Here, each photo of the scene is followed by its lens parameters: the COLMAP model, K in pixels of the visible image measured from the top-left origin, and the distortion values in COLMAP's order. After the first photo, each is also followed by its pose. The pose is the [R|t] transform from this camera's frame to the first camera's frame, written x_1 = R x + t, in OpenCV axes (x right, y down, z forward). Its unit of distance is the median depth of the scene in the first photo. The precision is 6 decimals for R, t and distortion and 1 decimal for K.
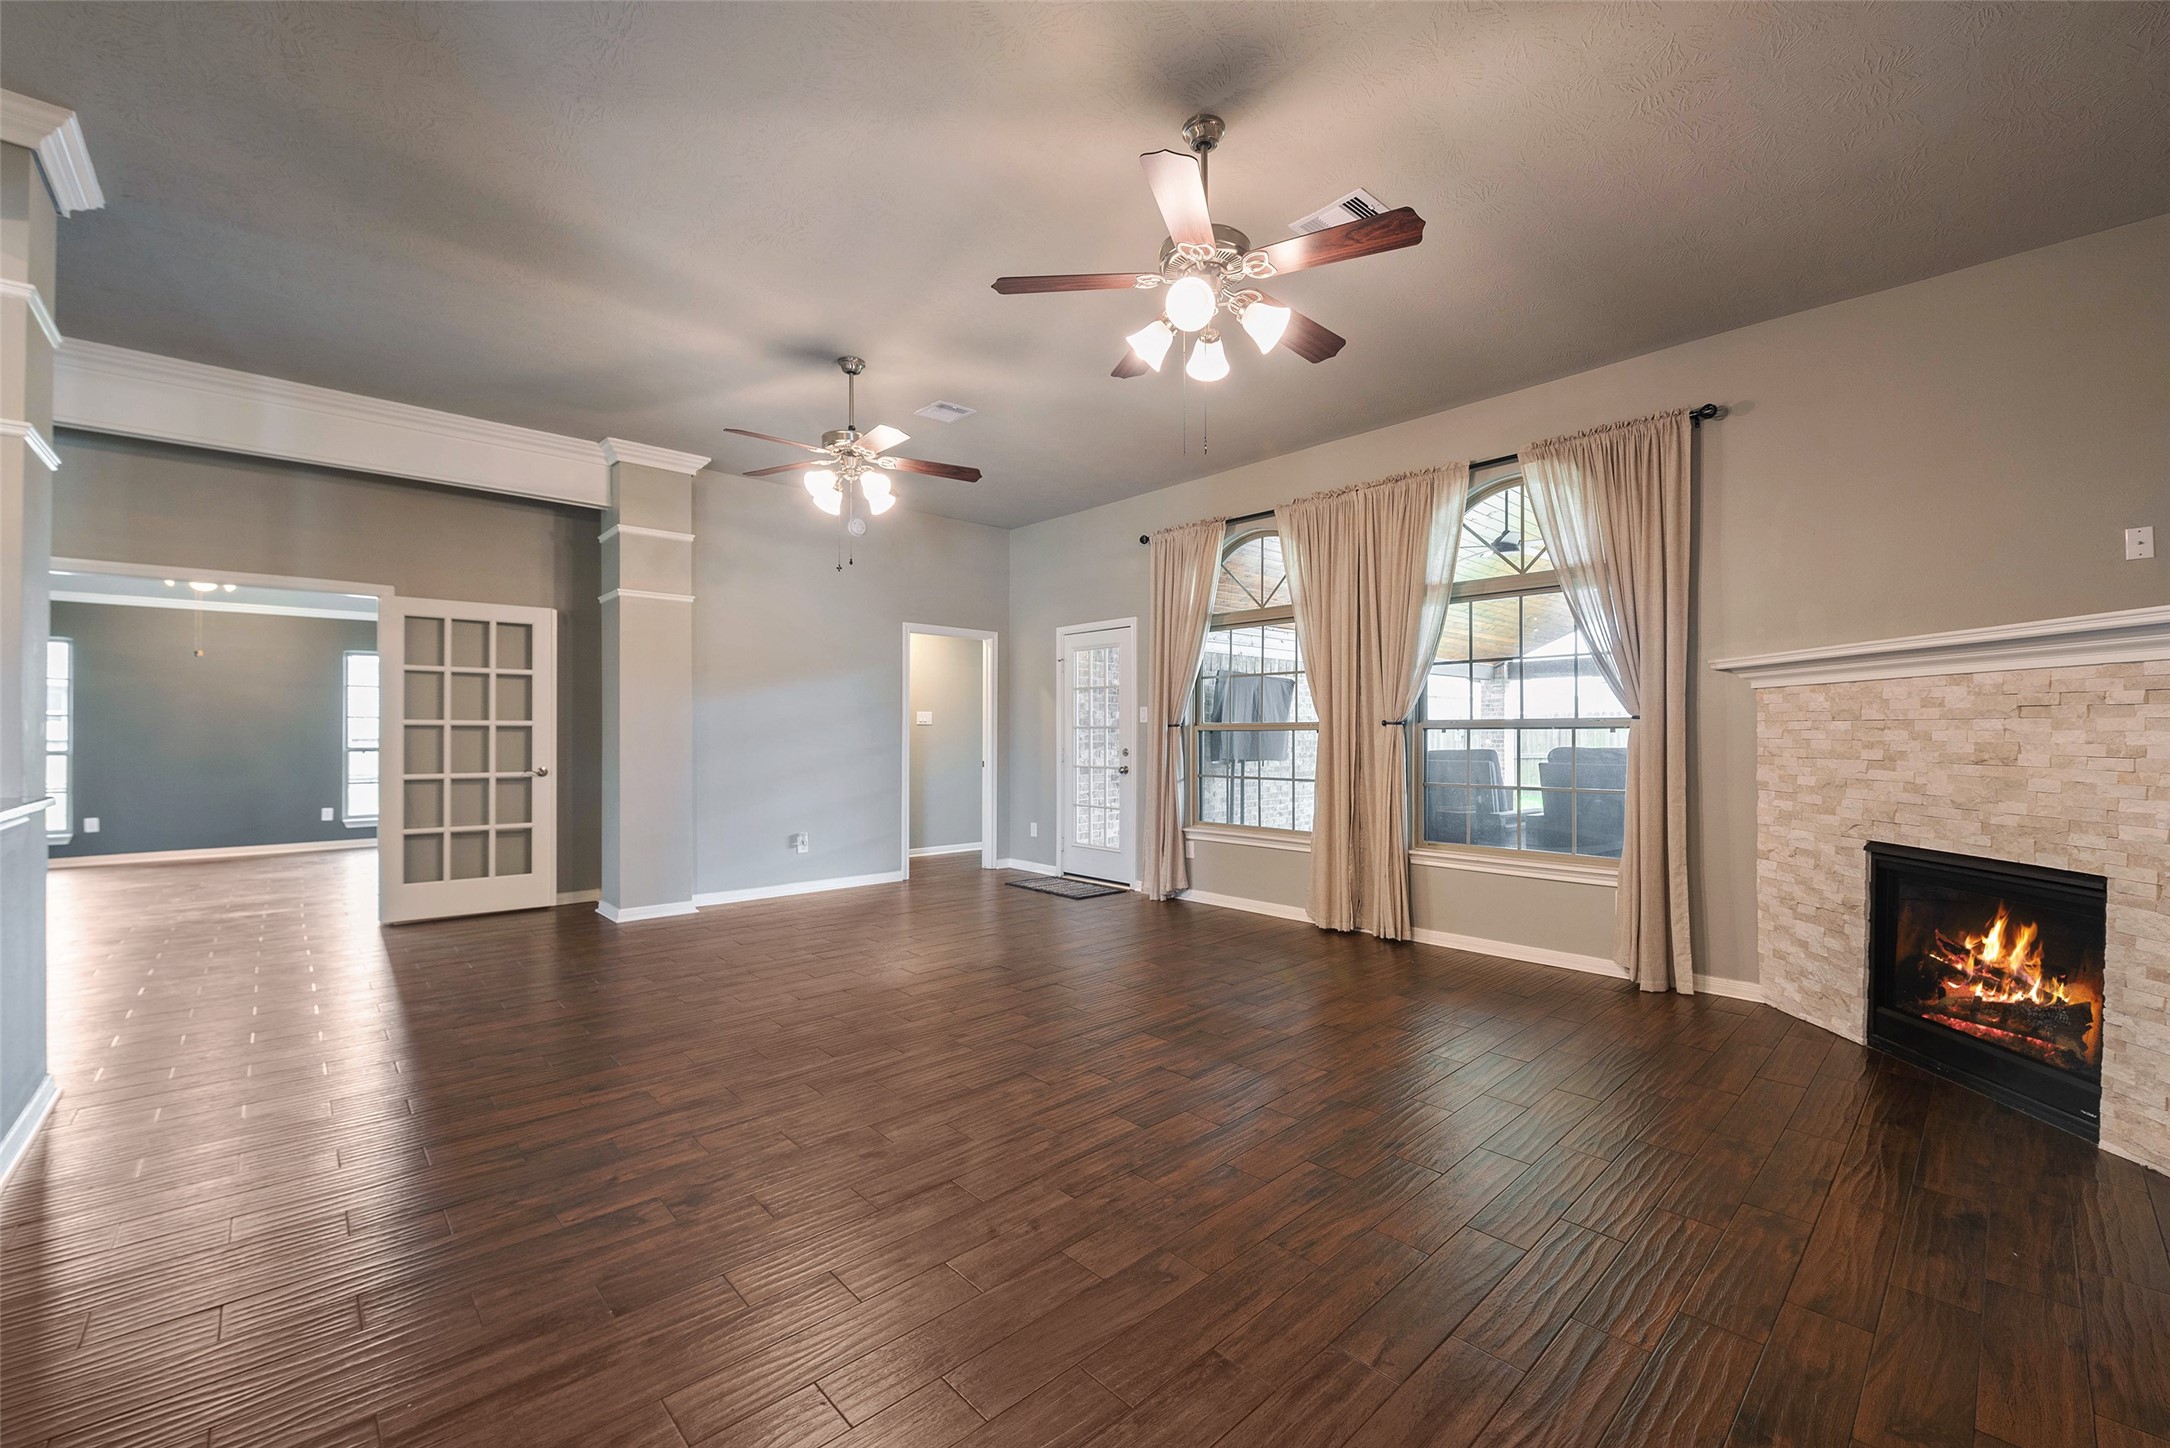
lens RADIAL K [[876.1, 0, 1117.1], [0, 876.1, 727.4], [0, 0, 1]] dist [-0.014536, 0.000025]
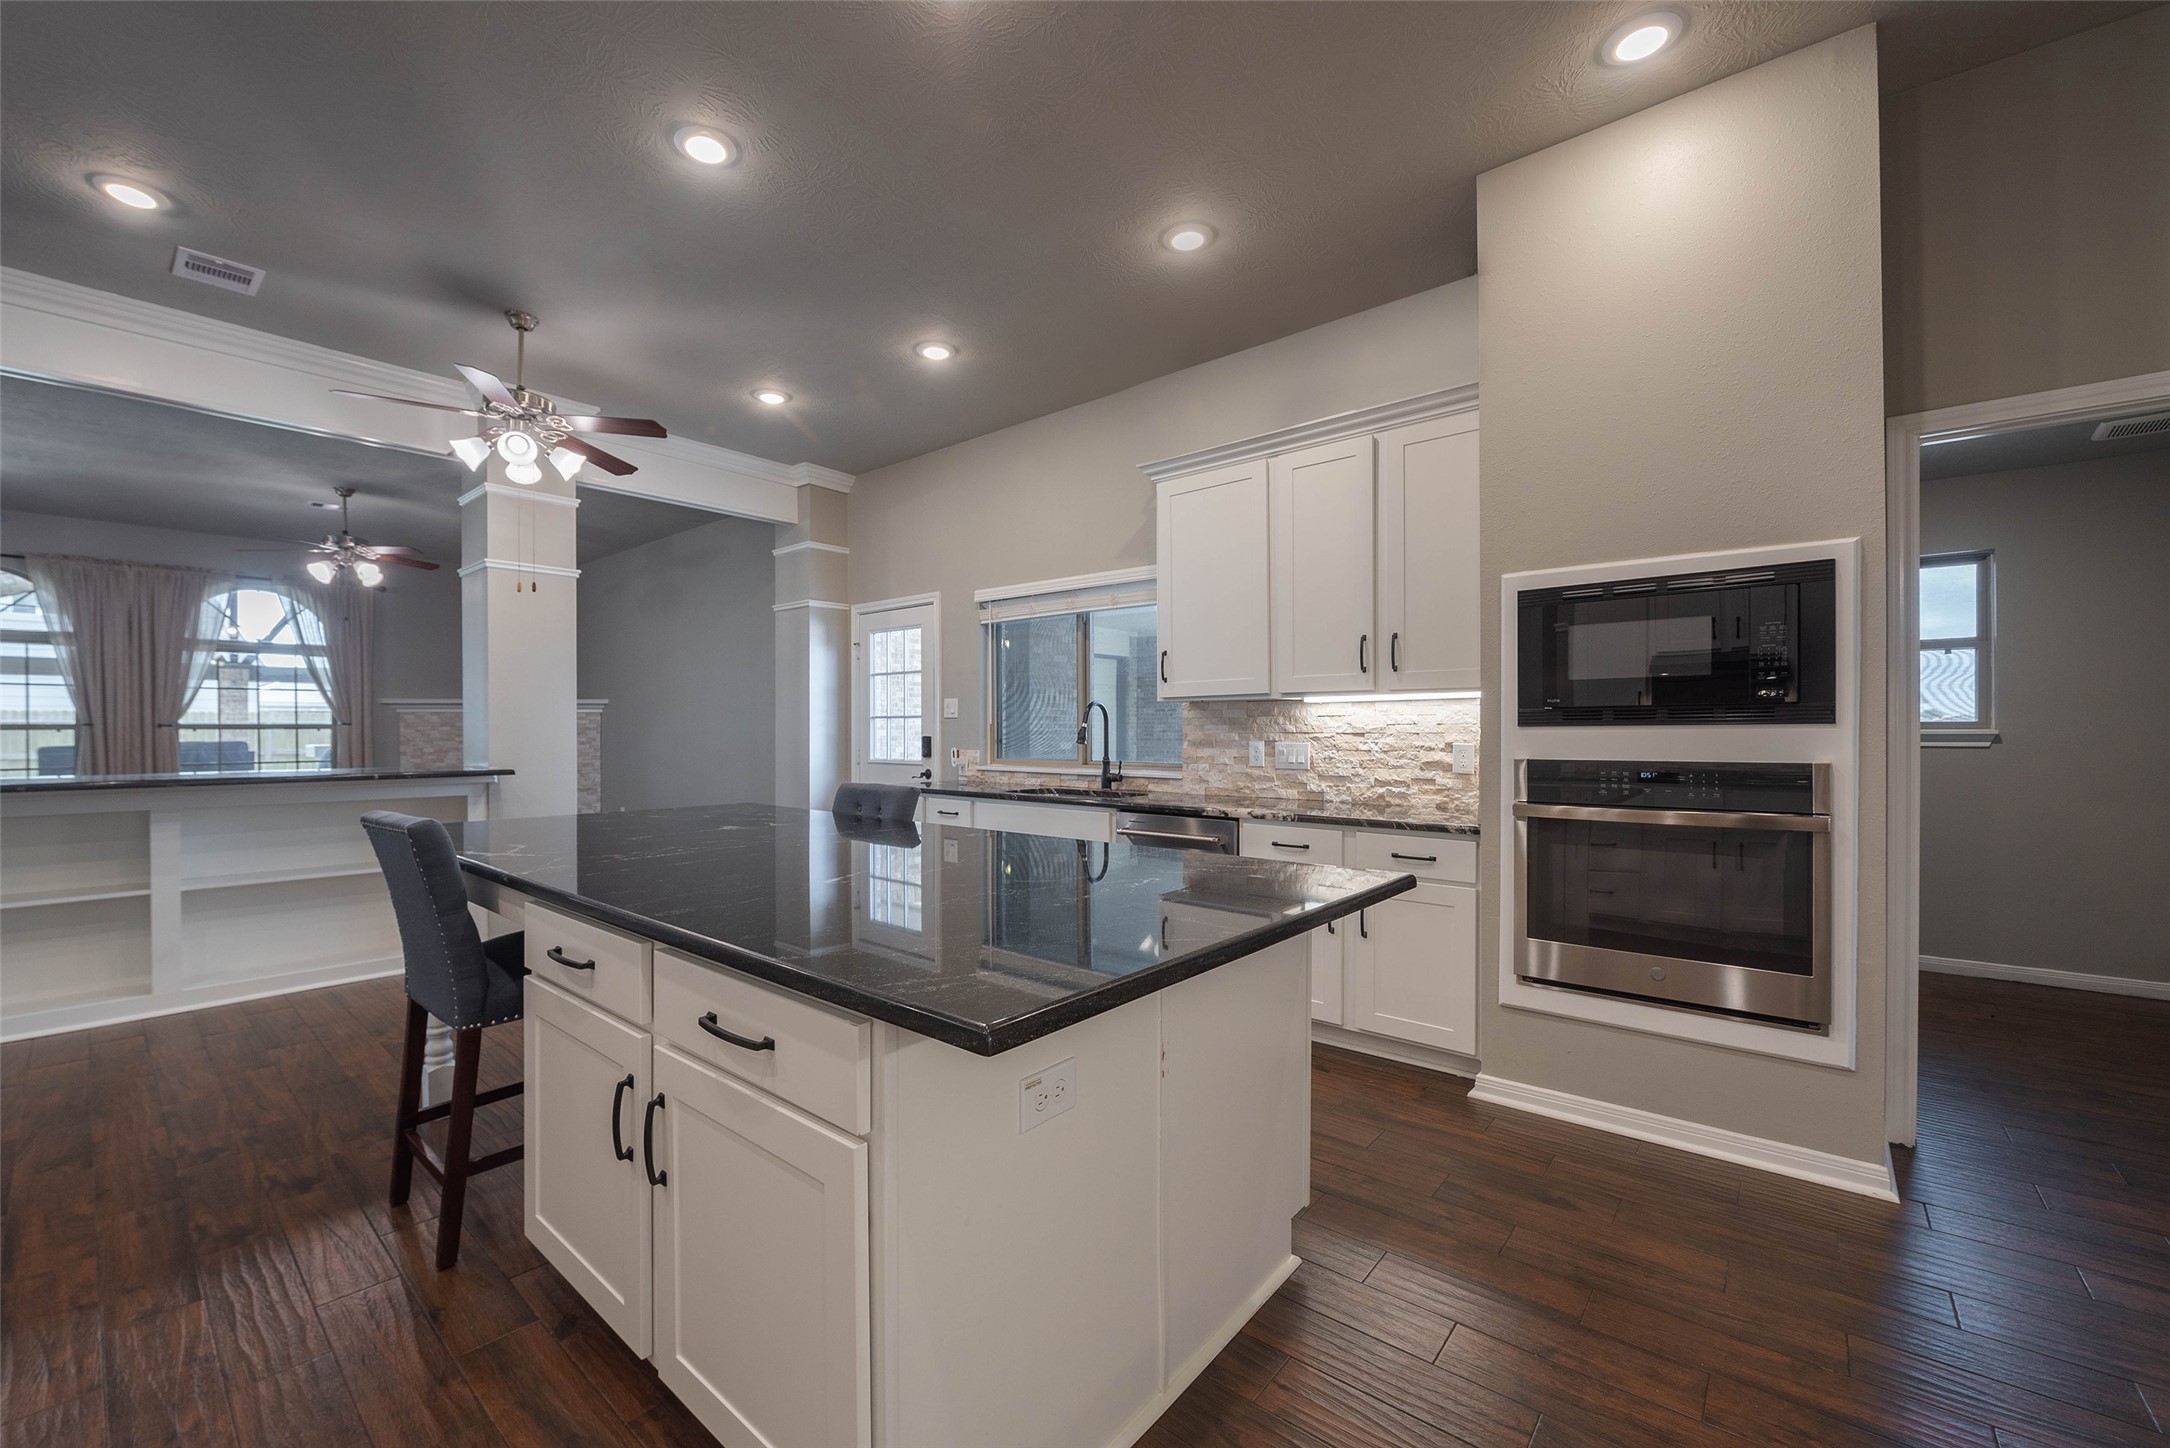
lens RADIAL K [[858.6, 0, 1085.7], [0, 858.6, 733.8], [0, 0, 1]] dist [-0.001281, -0.000166]
pose [[-0.108992, -0.003994, 0.994035, -1.982303], [-0.004370, 0.999984, 0.003539, -0.003582], [-0.994033, -0.003959, -0.109007, -0.657238]]
